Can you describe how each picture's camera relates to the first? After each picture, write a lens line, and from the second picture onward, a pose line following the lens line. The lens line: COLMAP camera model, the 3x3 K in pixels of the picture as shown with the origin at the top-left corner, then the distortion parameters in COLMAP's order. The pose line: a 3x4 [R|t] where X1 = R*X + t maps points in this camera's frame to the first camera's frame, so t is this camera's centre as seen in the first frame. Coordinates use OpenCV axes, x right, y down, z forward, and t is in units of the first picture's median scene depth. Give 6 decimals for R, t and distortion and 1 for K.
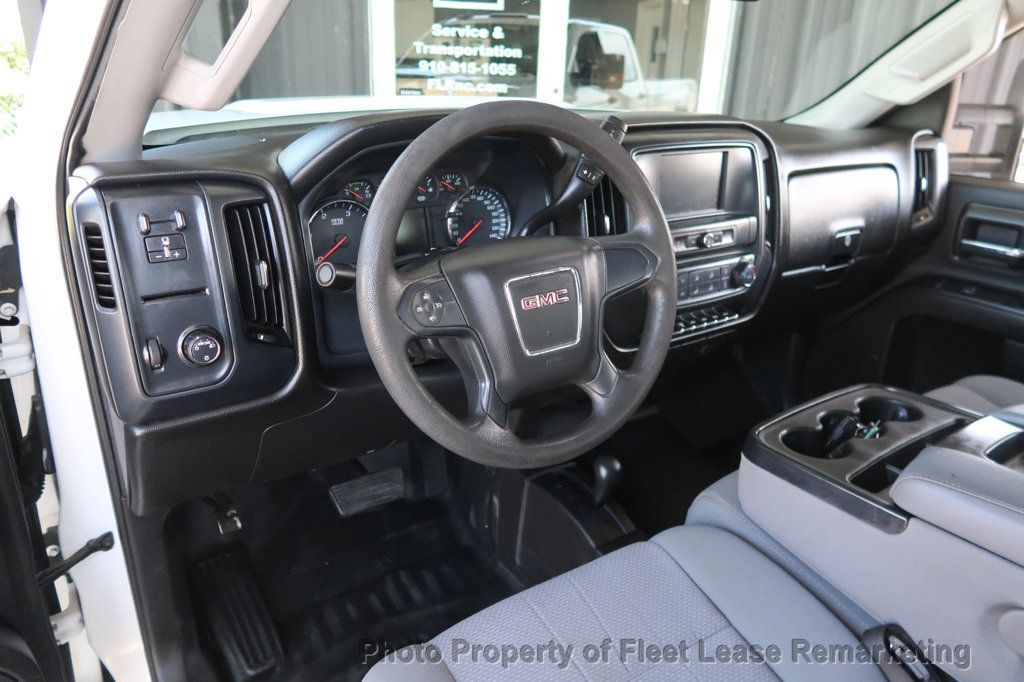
lens RADIAL K [[711.6, 0, 515.7], [0, 711.6, 338.9], [0, 0, 1]] dist [-0.031824, -0.004208]
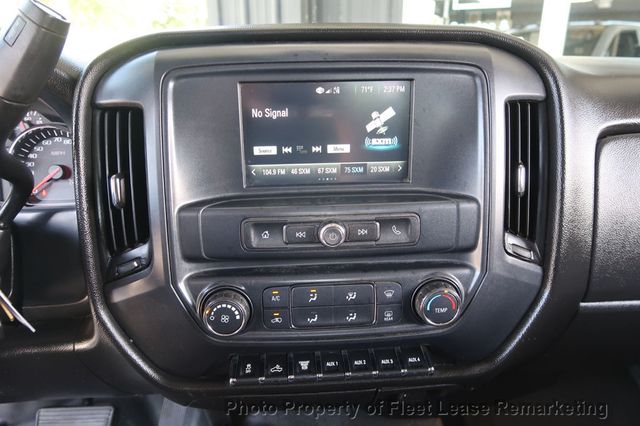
lens RADIAL K [[444.7, 0, 321.8], [0, 444.7, 213.5], [0, 0, 1]] dist [-0.031824, -0.004208]
pose [[0.860254, 0.123525, -0.494676, 0.405402], [-0.154258, 0.987795, -0.021597, -0.137380], [0.485970, 0.094887, 0.868809, 0.650473]]
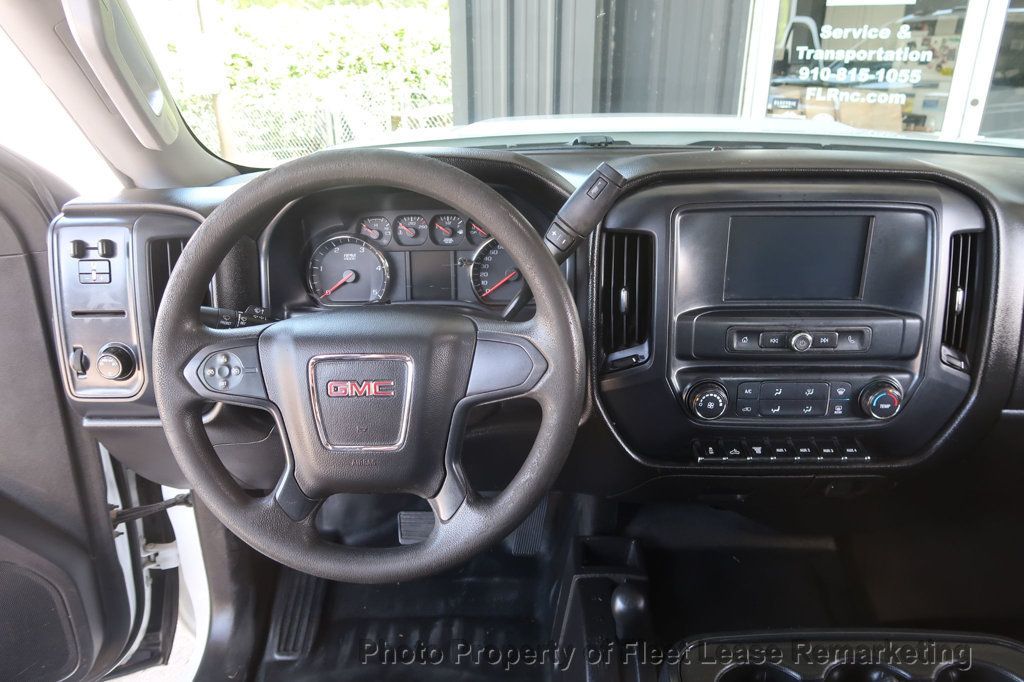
lens RADIAL K [[711.6, 0, 511.2], [0, 711.6, 343.8], [0, 0, 1]] dist [-0.031824, -0.004208]
pose [[0.811043, 0.184955, -0.554978, 0.397226], [-0.183435, 0.981263, 0.058951, -0.118008], [0.555482, 0.053991, 0.829774, 0.257660]]
